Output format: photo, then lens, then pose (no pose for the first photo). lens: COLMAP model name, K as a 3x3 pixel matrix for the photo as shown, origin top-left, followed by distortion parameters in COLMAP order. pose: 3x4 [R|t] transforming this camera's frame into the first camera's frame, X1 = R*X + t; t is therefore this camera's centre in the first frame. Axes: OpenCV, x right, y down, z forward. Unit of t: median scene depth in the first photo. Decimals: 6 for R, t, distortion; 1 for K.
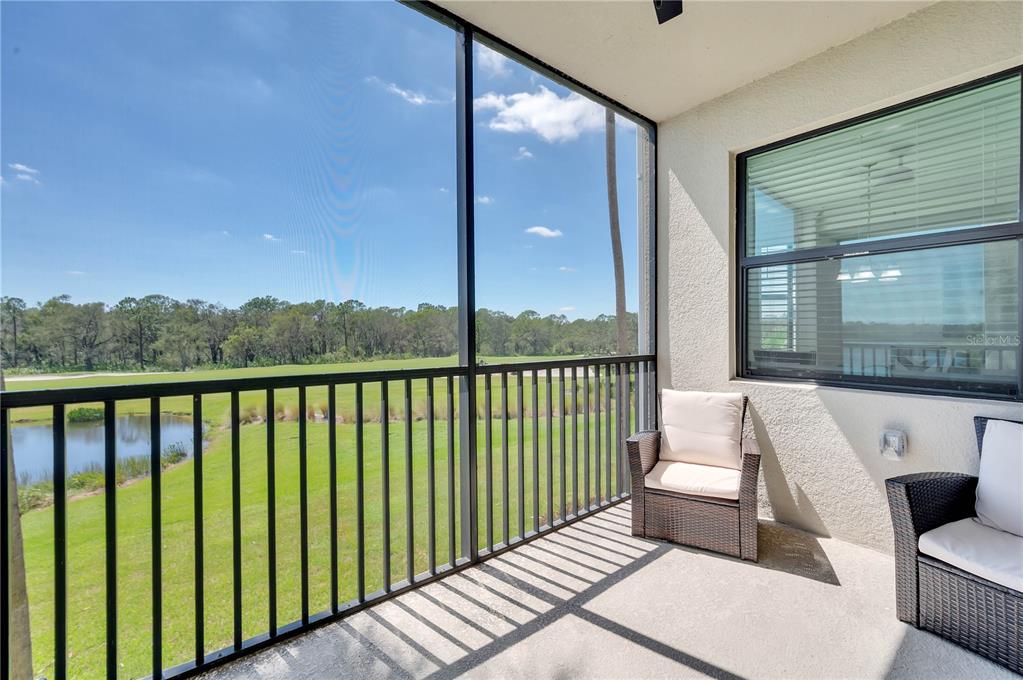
lens RADIAL K [[411.9, 0, 511.8], [0, 411.9, 333.0], [0, 0, 1]] dist [0.002037, 0.000193]
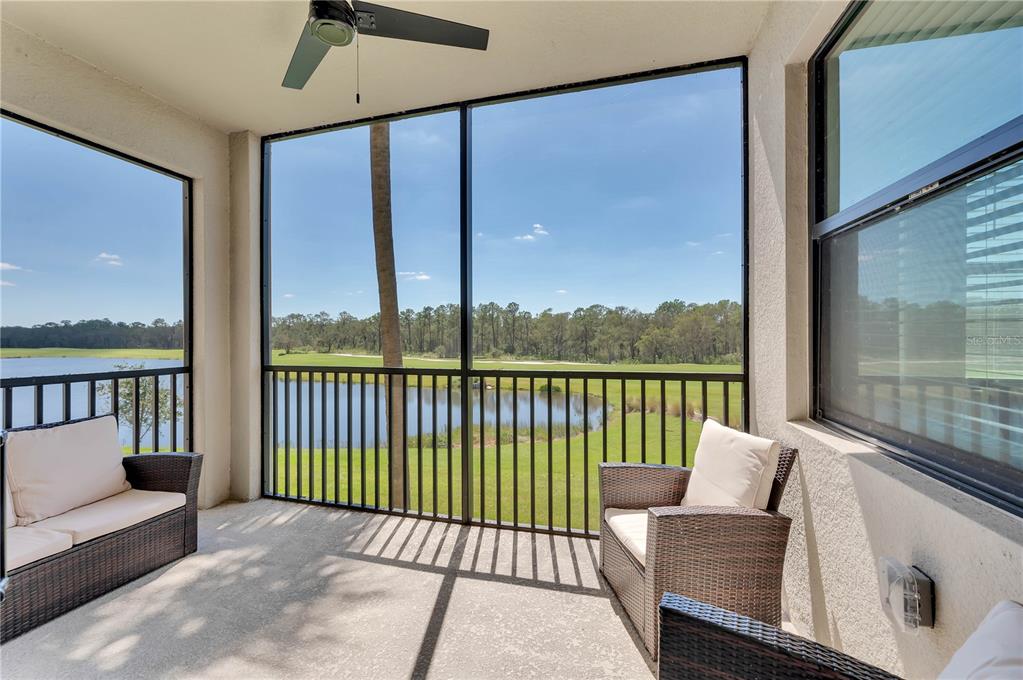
lens RADIAL K [[405.0, 0, 511.1], [0, 405.0, 335.4], [0, 0, 1]] dist [-0.000079, 0.000071]
pose [[0.611107, 0.001509, -0.791546, 0.997467], [0.002365, 0.999990, 0.003732, -0.029508], [0.791544, -0.004153, 0.611098, 0.348593]]
